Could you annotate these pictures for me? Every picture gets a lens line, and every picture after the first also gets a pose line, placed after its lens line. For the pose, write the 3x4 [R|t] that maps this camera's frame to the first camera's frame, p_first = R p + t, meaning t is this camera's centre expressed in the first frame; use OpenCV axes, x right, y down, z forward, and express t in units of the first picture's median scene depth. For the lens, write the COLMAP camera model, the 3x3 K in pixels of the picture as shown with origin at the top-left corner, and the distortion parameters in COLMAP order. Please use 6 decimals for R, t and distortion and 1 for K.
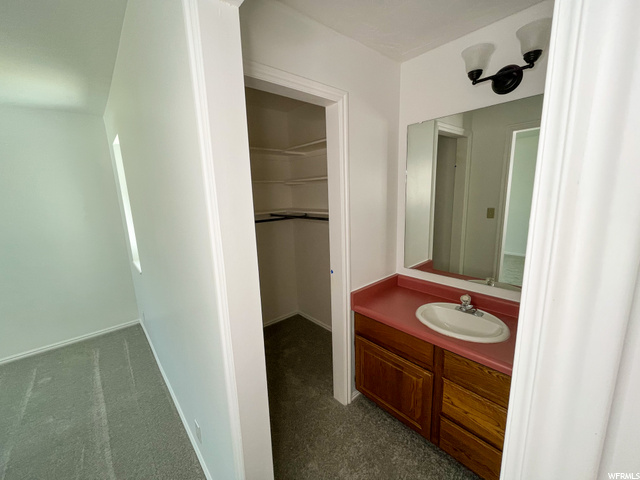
lens RADIAL K [[258.6, 0, 318.5], [0, 258.6, 242.6], [0, 0, 1]] dist [-0.001493, -0.000032]
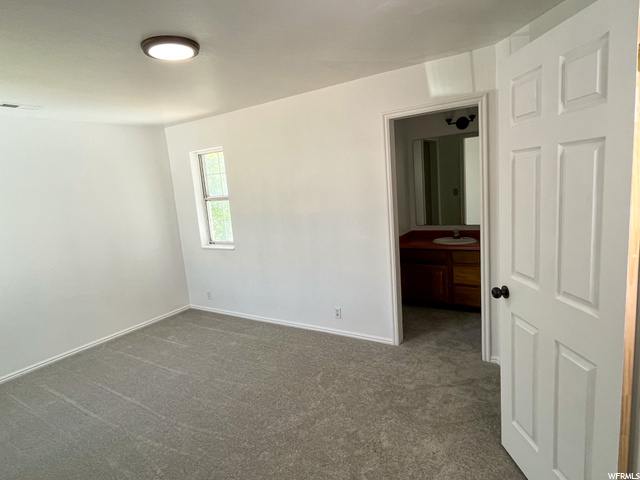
lens RADIAL K [[363.6, 0, 320.9], [0, 363.6, 238.2], [0, 0, 1]] dist [0.000191, -0.000022]
pose [[0.961710, -0.082687, 0.261300, -1.212292], [0.095987, 0.994637, -0.038531, 0.292750], [-0.256712, 0.062137, 0.964488, -1.478972]]
